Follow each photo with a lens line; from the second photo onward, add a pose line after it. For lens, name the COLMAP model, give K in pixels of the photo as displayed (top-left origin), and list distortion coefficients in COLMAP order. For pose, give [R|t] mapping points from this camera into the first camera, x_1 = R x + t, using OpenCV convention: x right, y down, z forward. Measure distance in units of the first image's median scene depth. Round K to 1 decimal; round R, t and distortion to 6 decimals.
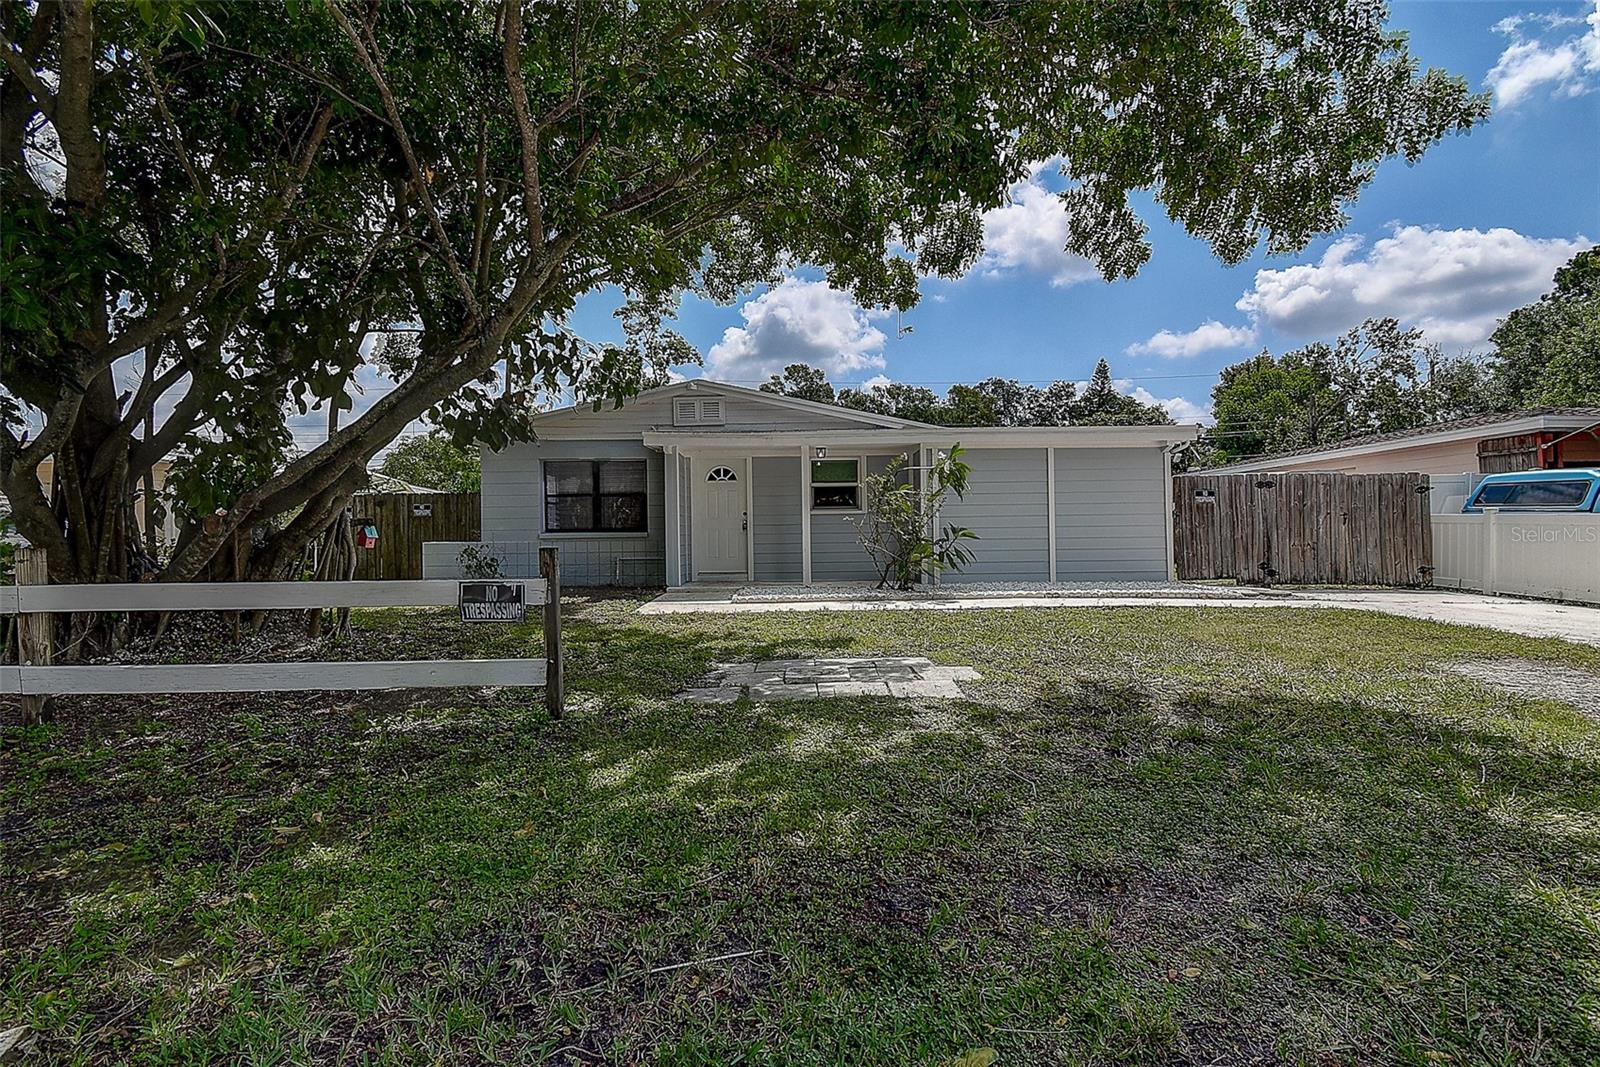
lens RADIAL K [[726.9, 0, 796.1], [0, 726.9, 536.7], [0, 0, 1]] dist [0.022485, -0.013252]
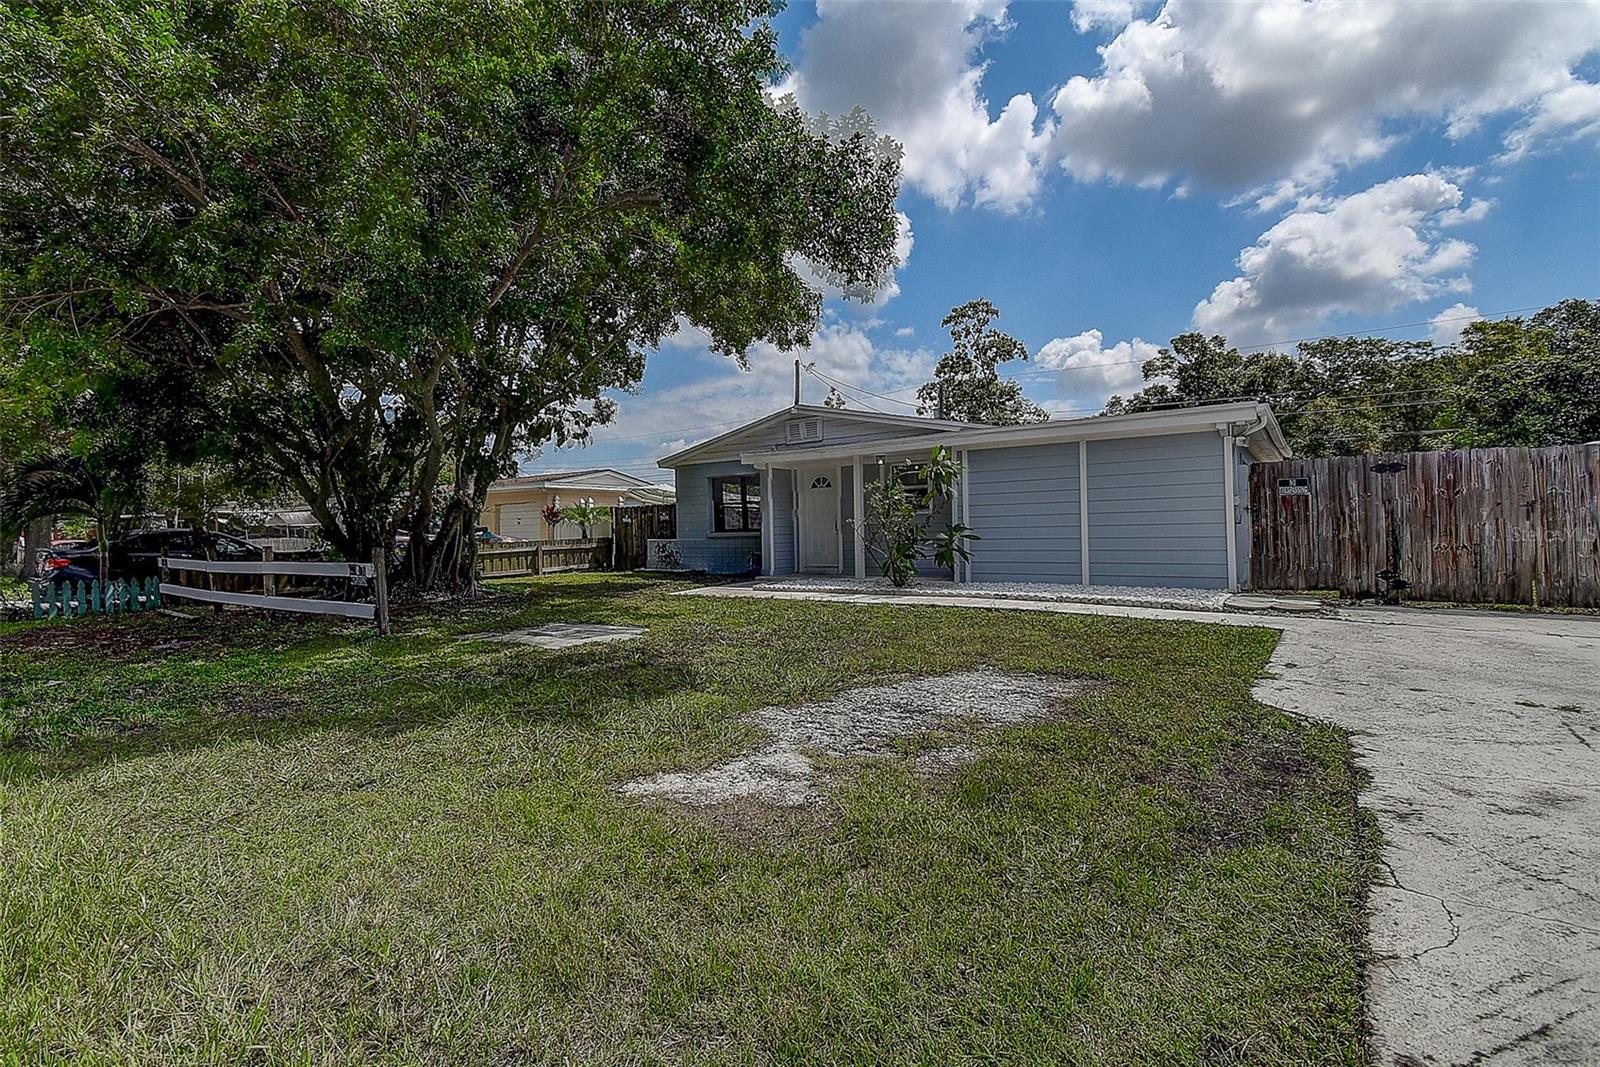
lens RADIAL K [[726.9, 0, 788.7], [0, 726.9, 524.6], [0, 0, 1]] dist [0.022485, -0.013252]
pose [[0.795127, -0.008873, -0.606378, 0.586835], [0.007595, 0.999960, -0.004673, -0.012695], [0.606396, -0.000890, 0.795162, 0.021823]]
